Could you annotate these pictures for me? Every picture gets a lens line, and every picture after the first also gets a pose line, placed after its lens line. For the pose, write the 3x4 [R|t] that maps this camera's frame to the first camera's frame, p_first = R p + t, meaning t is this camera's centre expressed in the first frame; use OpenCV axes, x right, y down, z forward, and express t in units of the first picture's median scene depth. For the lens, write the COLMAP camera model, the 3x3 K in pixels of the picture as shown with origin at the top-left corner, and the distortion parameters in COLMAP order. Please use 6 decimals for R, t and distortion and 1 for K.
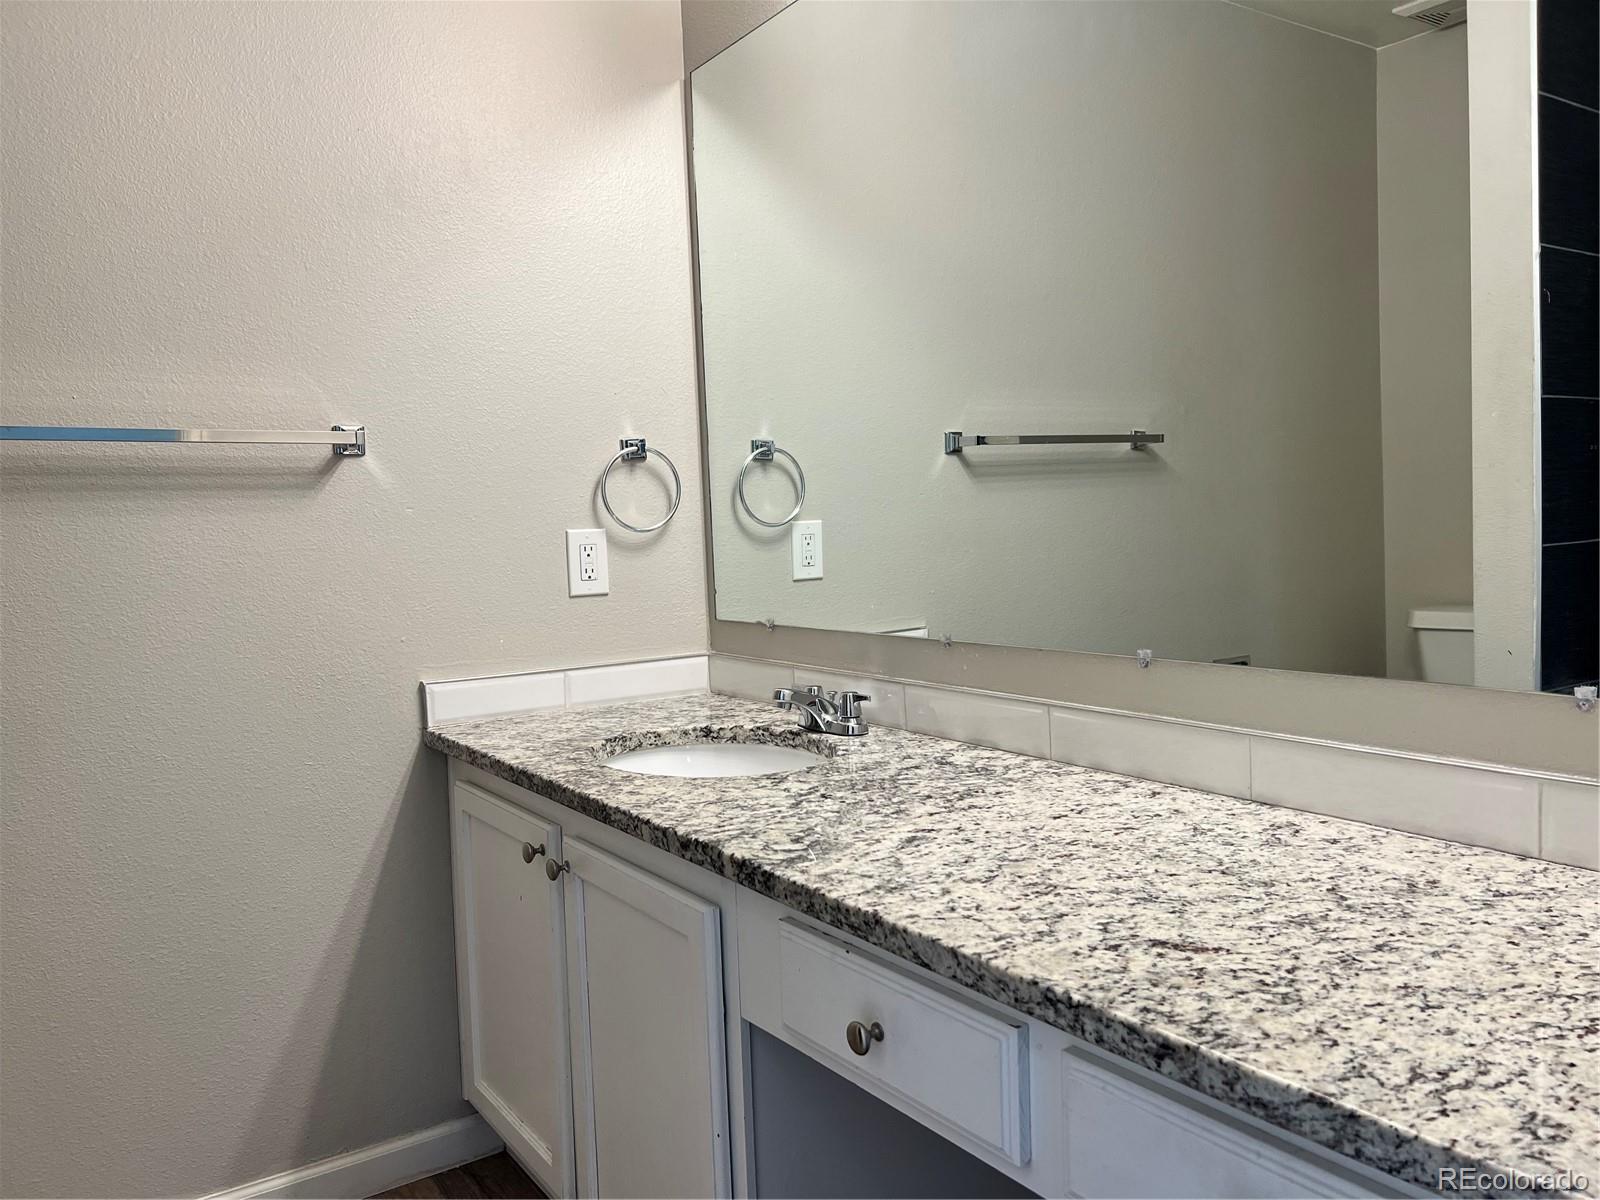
lens RADIAL K [[1231.2, 0, 785.5], [0, 1231.2, 594.0], [0, 0, 1]] dist [0.007157, -0.007563]
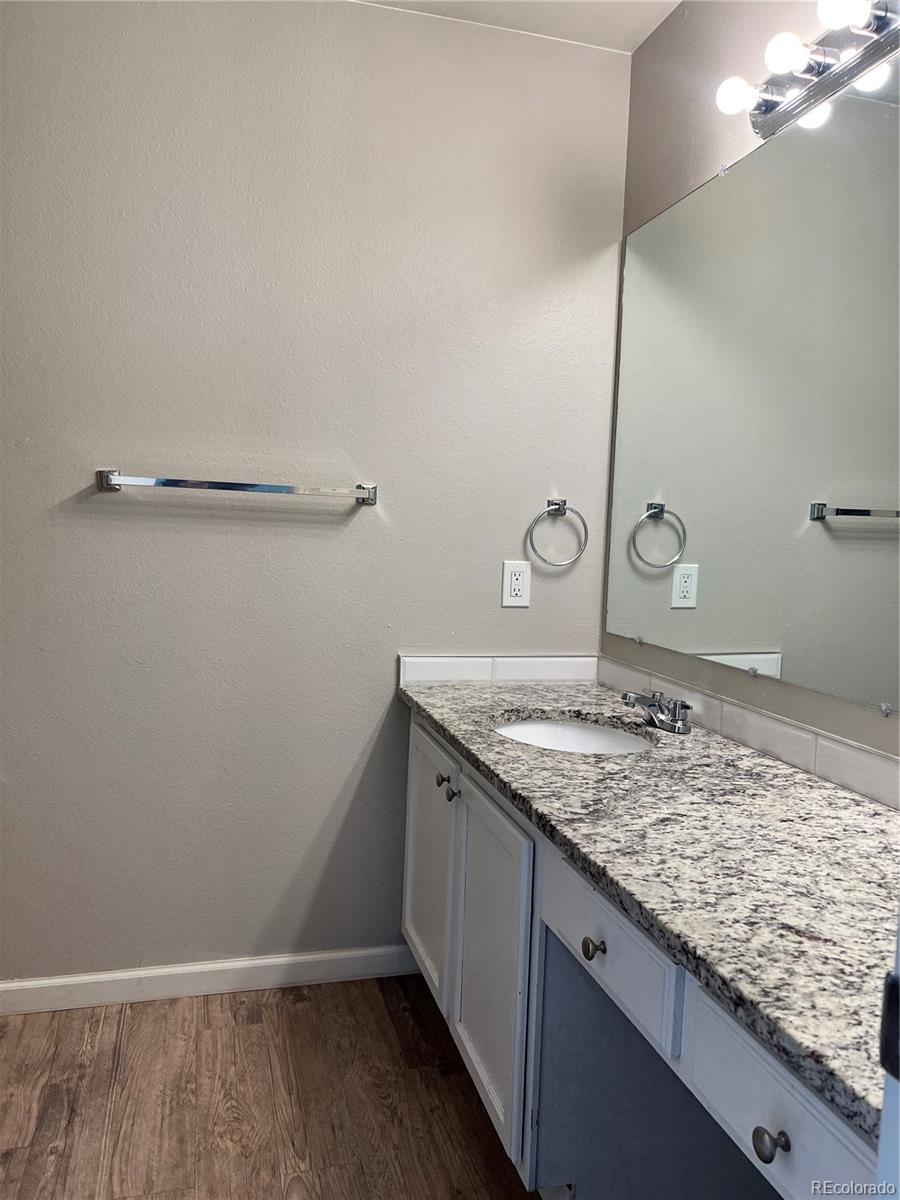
lens RADIAL K [[923.4, 0, 450.0], [0, 923.4, 600.0], [0, 0, 1]] dist [0.007157, -0.007563]
pose [[0.948059, 0.098574, -0.302435, 0.169467], [-0.092103, 0.995112, 0.035623, -0.069123], [0.304468, -0.005917, 0.952504, -0.090532]]
